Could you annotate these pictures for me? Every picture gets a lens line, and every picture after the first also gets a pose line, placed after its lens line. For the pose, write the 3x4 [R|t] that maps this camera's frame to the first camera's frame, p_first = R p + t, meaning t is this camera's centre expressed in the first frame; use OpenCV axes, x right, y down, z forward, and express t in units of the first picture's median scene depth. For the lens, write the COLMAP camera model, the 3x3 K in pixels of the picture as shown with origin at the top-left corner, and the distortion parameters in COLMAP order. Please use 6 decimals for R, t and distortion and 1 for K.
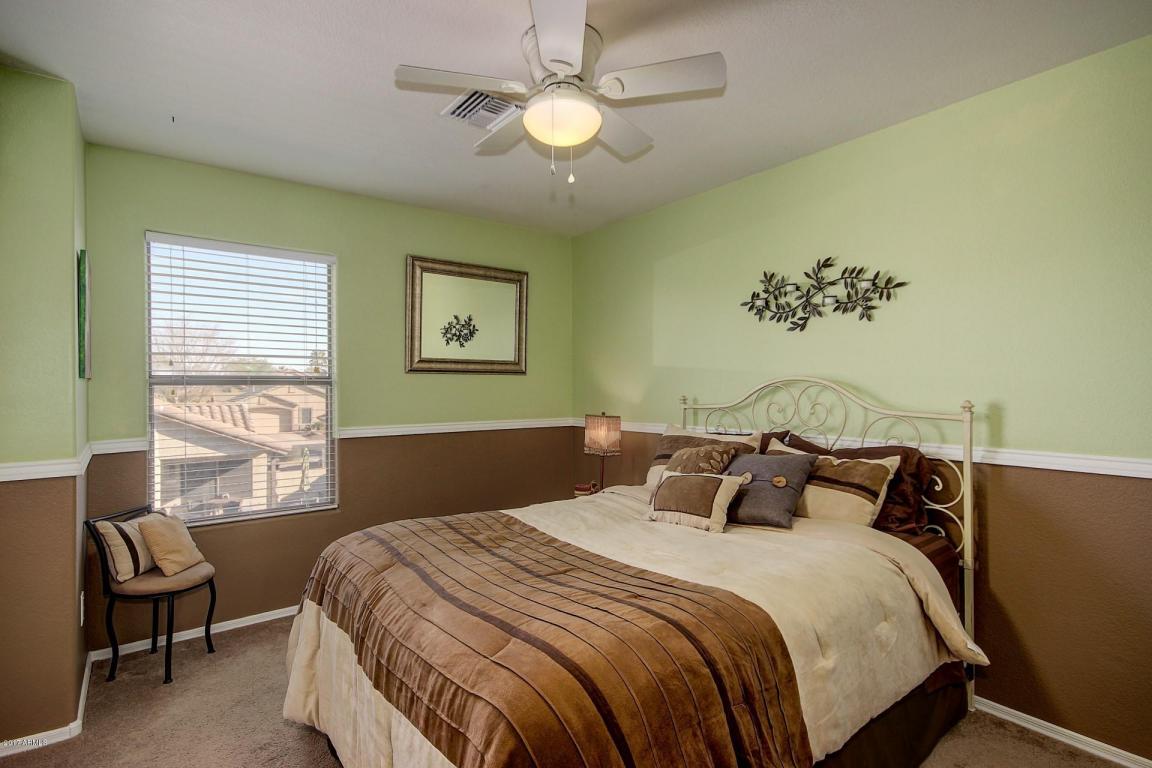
lens RADIAL K [[552.7, 0, 576.0], [0, 552.7, 384.0], [0, 0, 1]] dist [-0.004309, -0.001513]
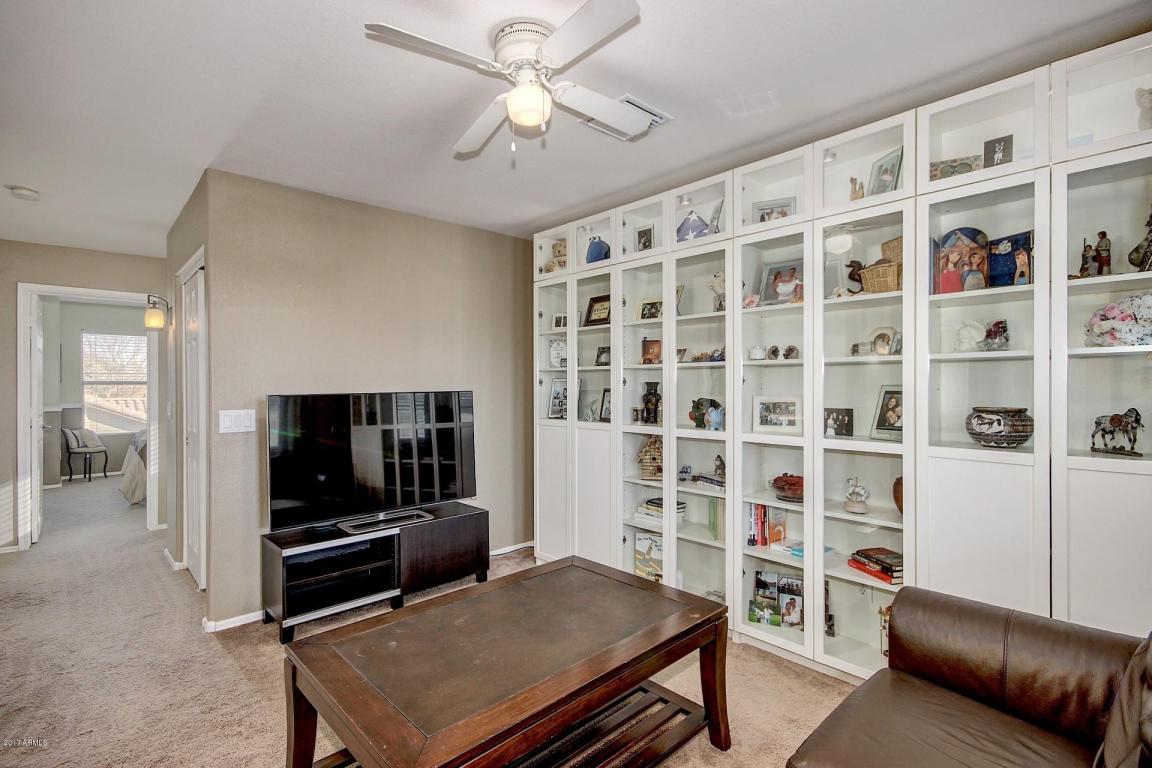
lens RADIAL K [[564.0, 0, 582.4], [0, 564.0, 383.2], [0, 0, 1]] dist [0.009488, 0.000093]
pose [[0.997845, -0.000516, 0.065619, 1.571027], [0.000075, 0.999977, 0.006719, -0.024404], [-0.065621, -0.006700, 0.997822, -2.046674]]
